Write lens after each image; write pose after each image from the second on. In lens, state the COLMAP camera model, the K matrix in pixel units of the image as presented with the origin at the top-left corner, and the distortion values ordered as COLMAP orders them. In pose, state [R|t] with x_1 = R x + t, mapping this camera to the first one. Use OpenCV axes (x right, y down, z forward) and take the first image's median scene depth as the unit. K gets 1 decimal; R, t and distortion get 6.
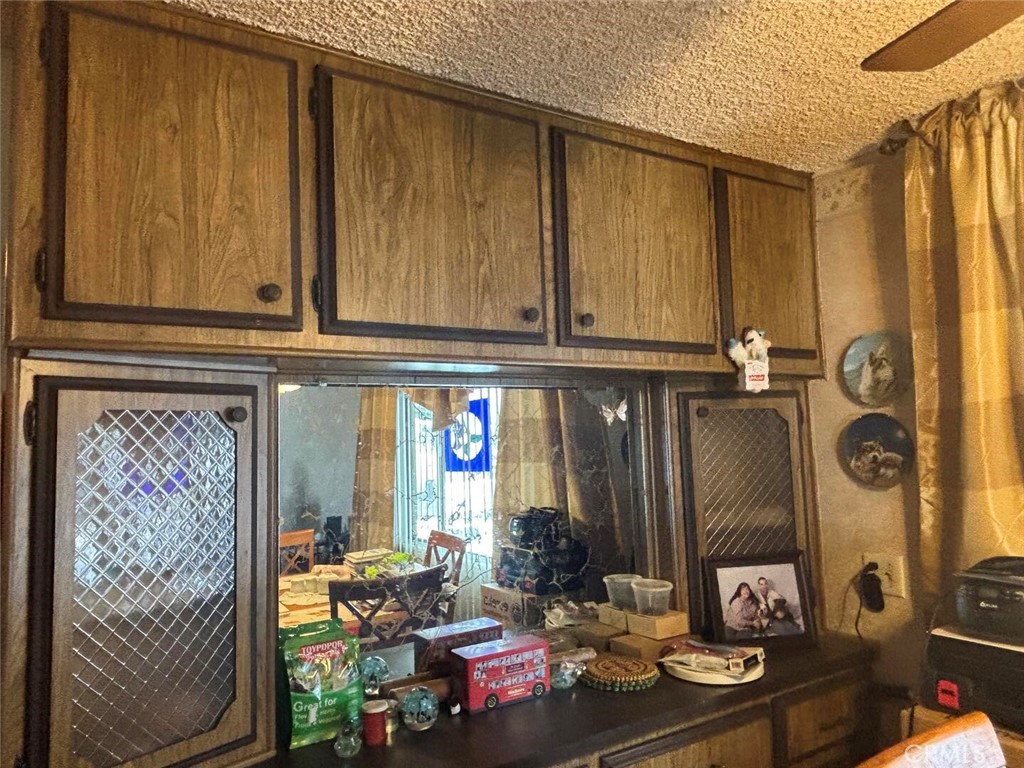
lens RADIAL K [[712.5, 0, 519.8], [0, 712.5, 376.6], [0, 0, 1]] dist [0.037229, -0.057696]
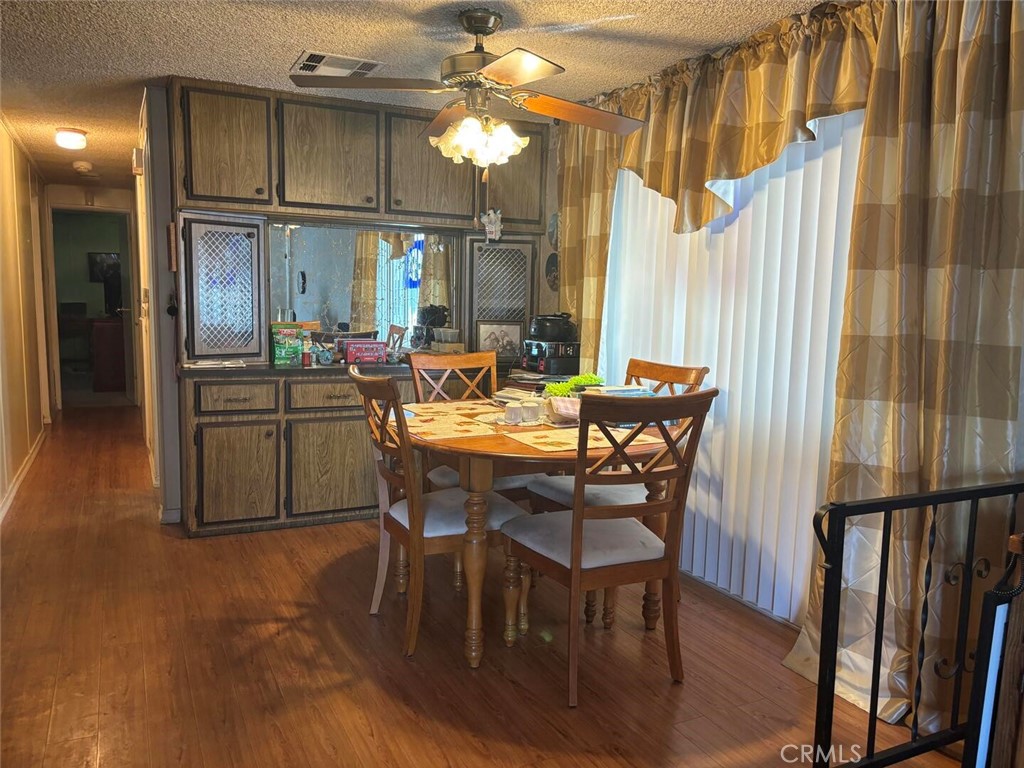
lens RADIAL K [[767.5, 0, 513.8], [0, 767.5, 391.2], [0, 0, 1]] dist [-0.000515, -0.000732]
pose [[0.992481, 0.070670, -0.099940, 0.902016], [-0.047789, 0.975410, 0.215154, -0.042913], [0.112687, -0.208760, 0.971453, -1.789606]]
